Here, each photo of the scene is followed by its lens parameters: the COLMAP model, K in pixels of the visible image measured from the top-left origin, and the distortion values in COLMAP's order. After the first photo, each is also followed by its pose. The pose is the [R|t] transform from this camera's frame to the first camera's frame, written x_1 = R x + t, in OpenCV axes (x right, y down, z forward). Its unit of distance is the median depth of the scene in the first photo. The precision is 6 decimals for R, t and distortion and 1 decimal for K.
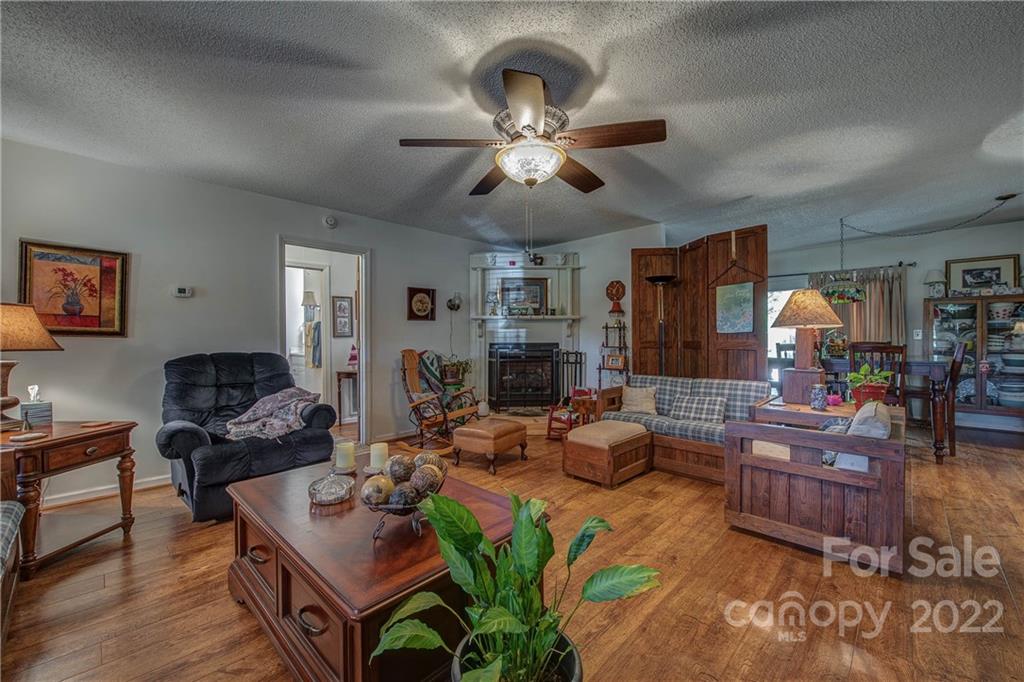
lens RADIAL K [[407.3, 0, 514.2], [0, 407.3, 342.0], [0, 0, 1]] dist [-0.003198, -0.000208]
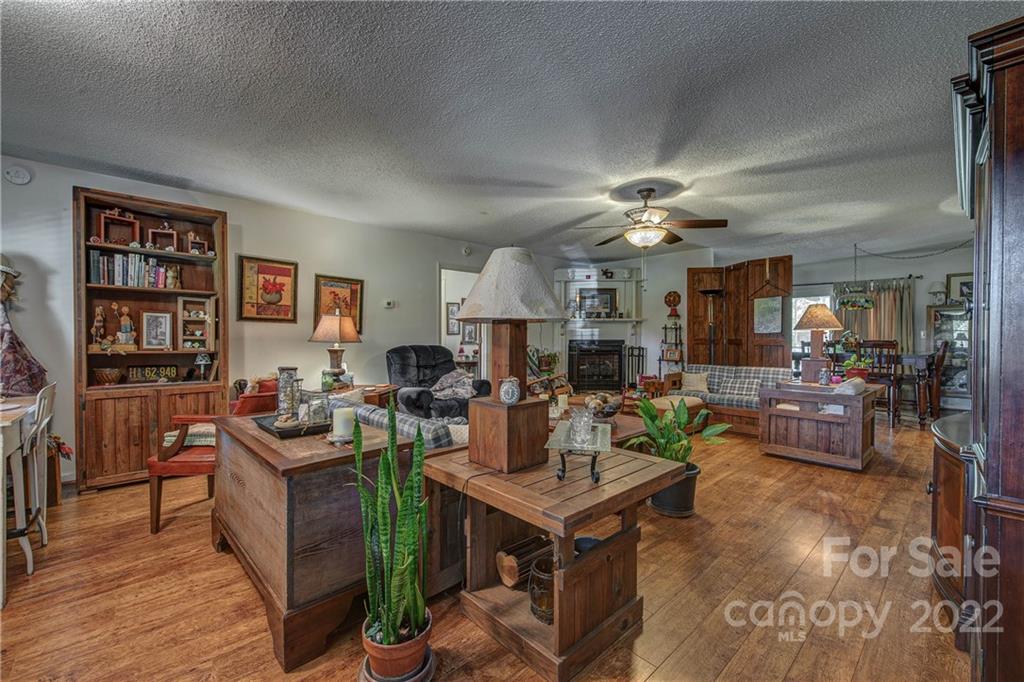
lens RADIAL K [[428.9, 0, 512.0], [0, 428.9, 341.0], [0, 0, 1]] dist [0.000780, -0.000379]
pose [[0.998739, 0.005192, -0.049927, -0.204209], [-0.004979, 0.999978, 0.004398, 0.001748], [0.049948, -0.004144, 0.998743, -0.403091]]
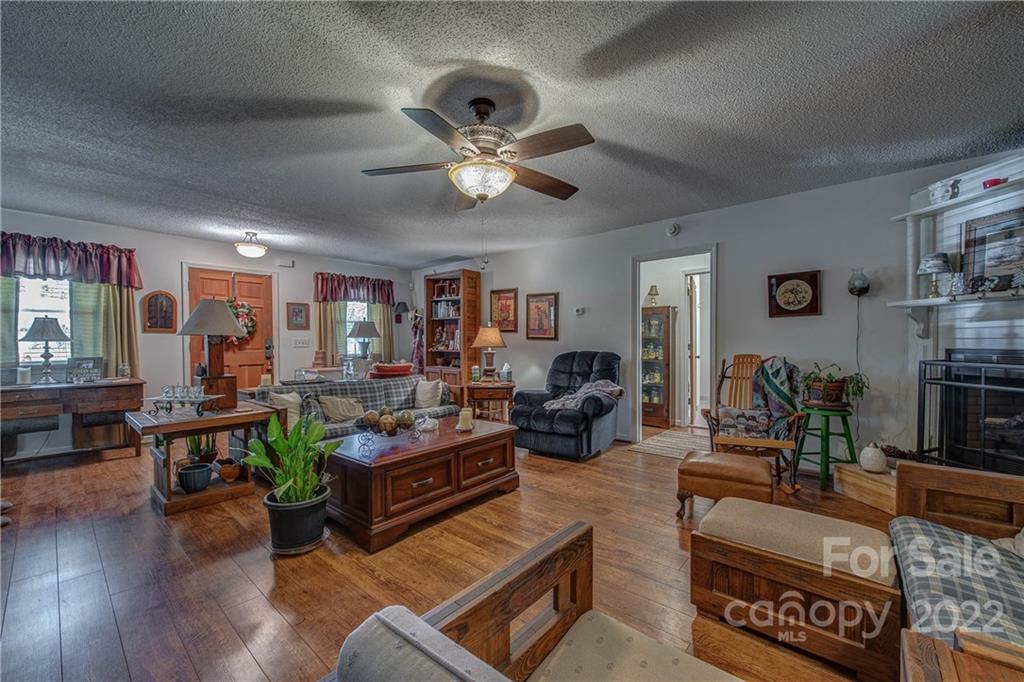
lens RADIAL K [[407.3, 0, 514.2], [0, 407.3, 342.0], [0, 0, 1]] dist [-0.003198, -0.000208]
pose [[0.054488, 0.003230, -0.998509, 0.521900], [-0.002474, 0.999992, 0.003100, -0.007864], [0.998511, 0.002301, 0.054495, 0.481992]]
